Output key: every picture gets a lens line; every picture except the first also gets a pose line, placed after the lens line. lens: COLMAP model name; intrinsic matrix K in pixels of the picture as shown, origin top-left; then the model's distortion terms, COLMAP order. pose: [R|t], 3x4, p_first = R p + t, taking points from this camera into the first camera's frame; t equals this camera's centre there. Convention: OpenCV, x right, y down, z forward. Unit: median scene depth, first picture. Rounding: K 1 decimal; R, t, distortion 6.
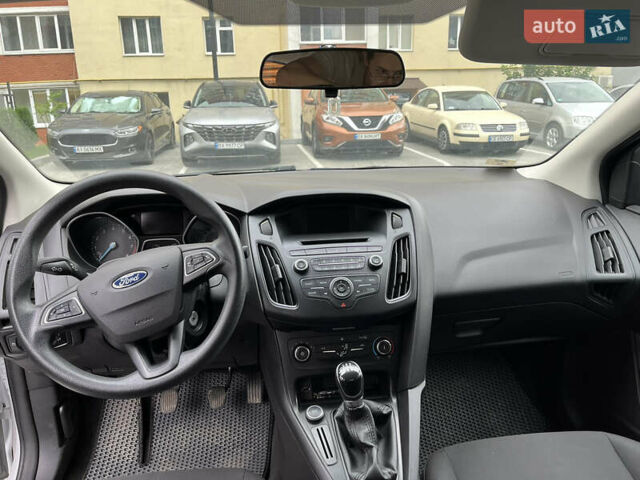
lens RADIAL K [[481.7, 0, 320.0], [0, 481.7, 240.0], [0, 0, 1]] dist [0.015134, -0.000095]
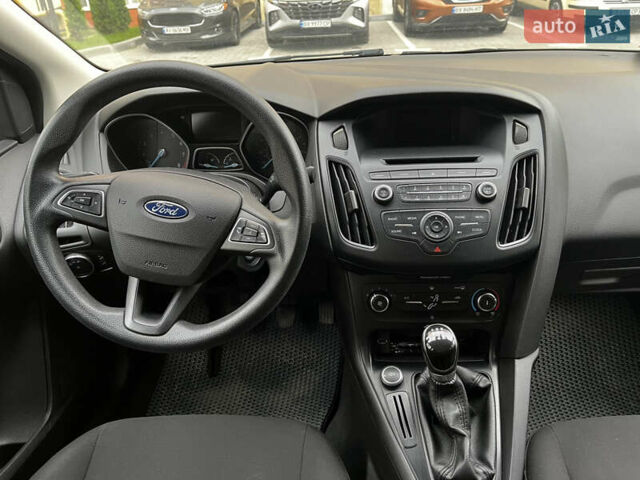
lens RADIAL K [[481.7, 0, 320.0], [0, 481.7, 240.0], [0, 0, 1]] dist [0.015134, -0.000095]
pose [[0.984999, 0.056985, -0.162880, -0.010054], [-0.018544, 0.973389, 0.228407, -0.046356], [0.171561, -0.221960, 0.959844, 0.238339]]
